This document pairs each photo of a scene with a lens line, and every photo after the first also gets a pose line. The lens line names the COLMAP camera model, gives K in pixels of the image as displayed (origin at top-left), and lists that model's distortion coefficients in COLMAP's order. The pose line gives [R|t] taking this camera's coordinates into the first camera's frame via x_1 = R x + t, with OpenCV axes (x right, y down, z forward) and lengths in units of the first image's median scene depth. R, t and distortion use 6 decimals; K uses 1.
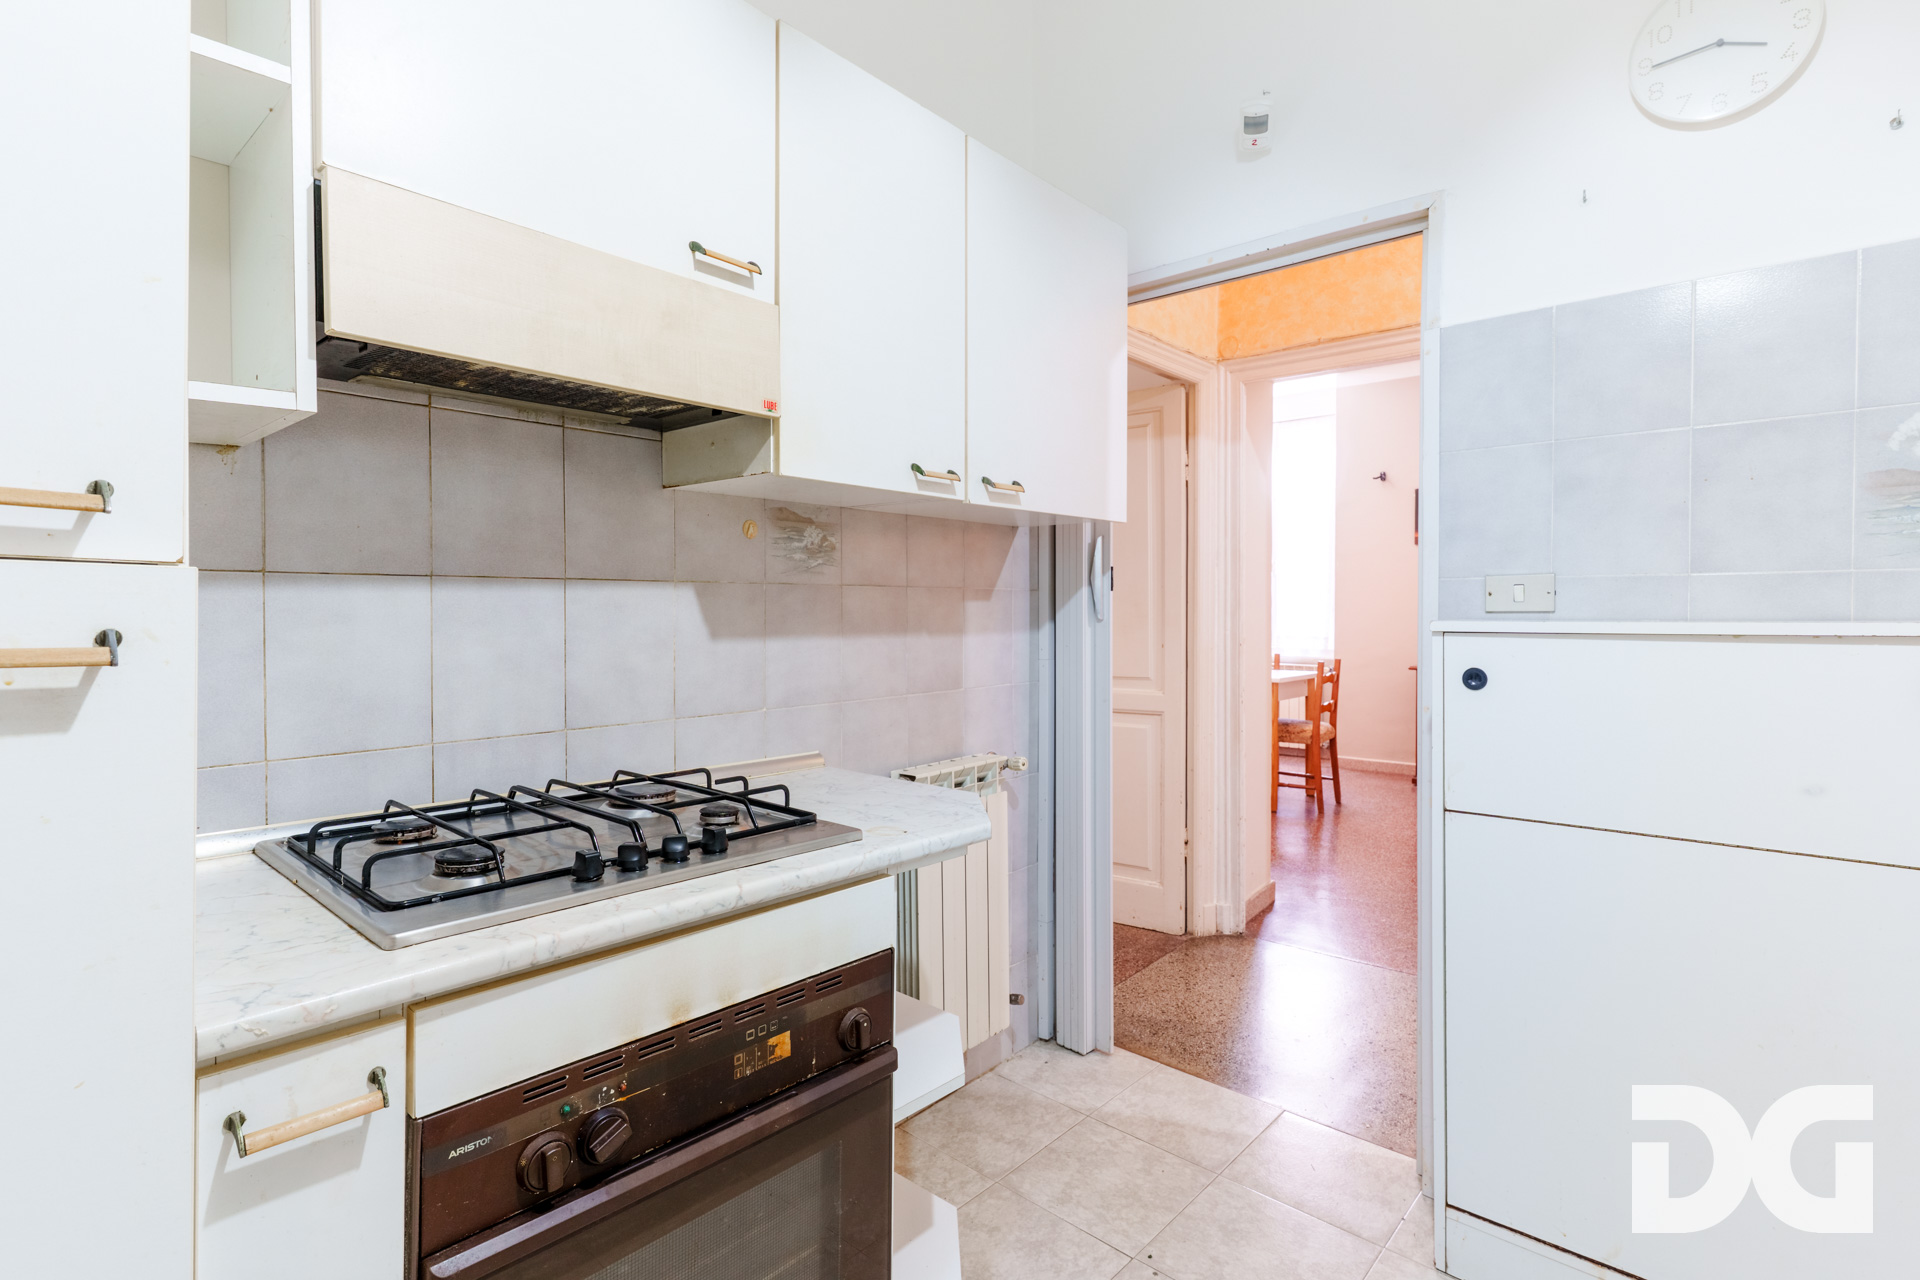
lens RADIAL K [[924.0, 0, 967.5], [0, 924.0, 623.4], [0, 0, 1]] dist [0.001398, 0.000358]
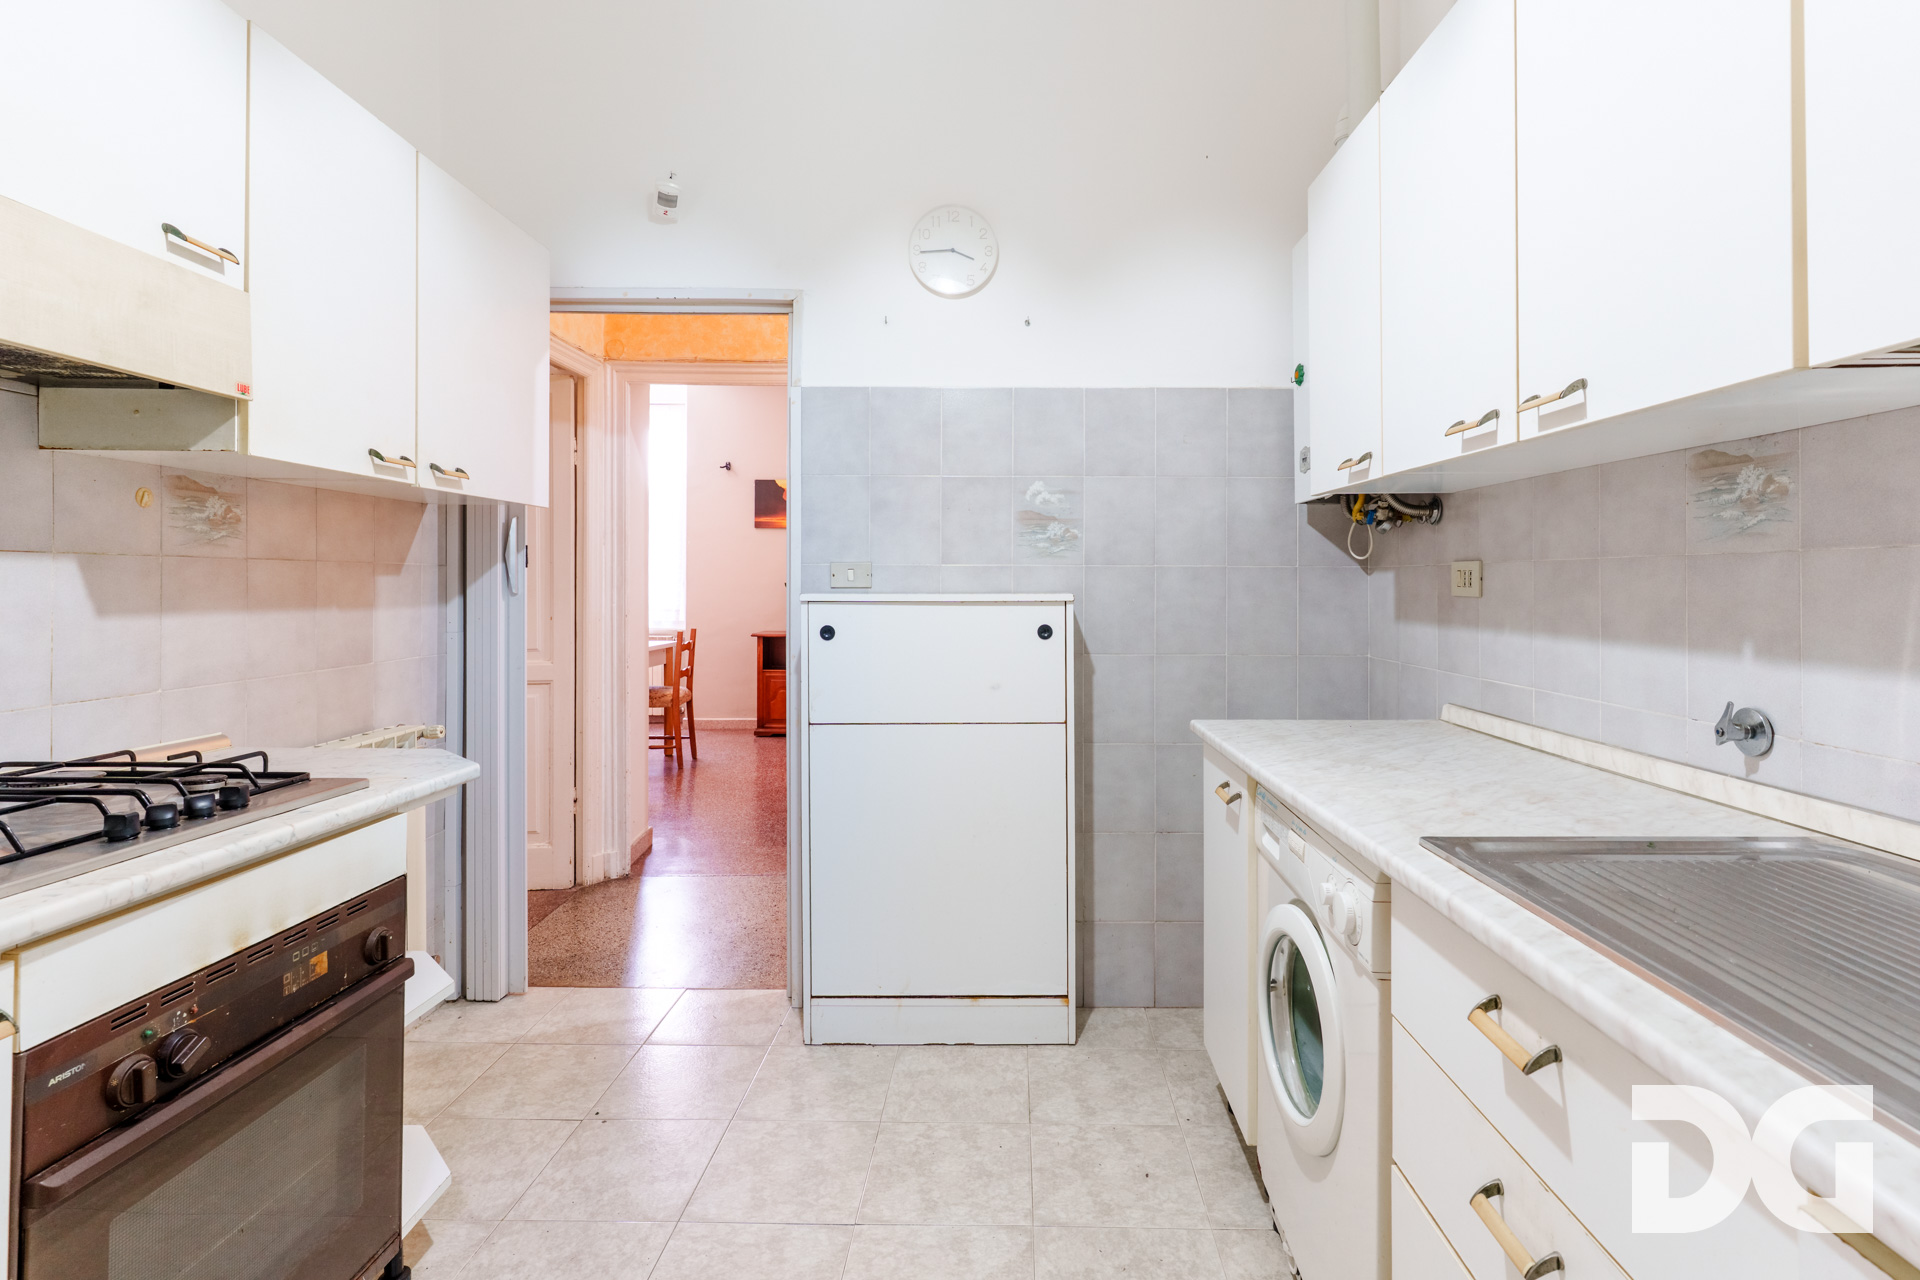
lens RADIAL K [[924.0, 0, 967.5], [0, 924.0, 623.4], [0, 0, 1]] dist [0.001398, 0.000358]
pose [[0.771999, -0.023248, 0.635199, -0.181224], [0.005216, 0.999529, 0.030244, 0.000995], [-0.635602, -0.020036, 0.771757, -0.237225]]
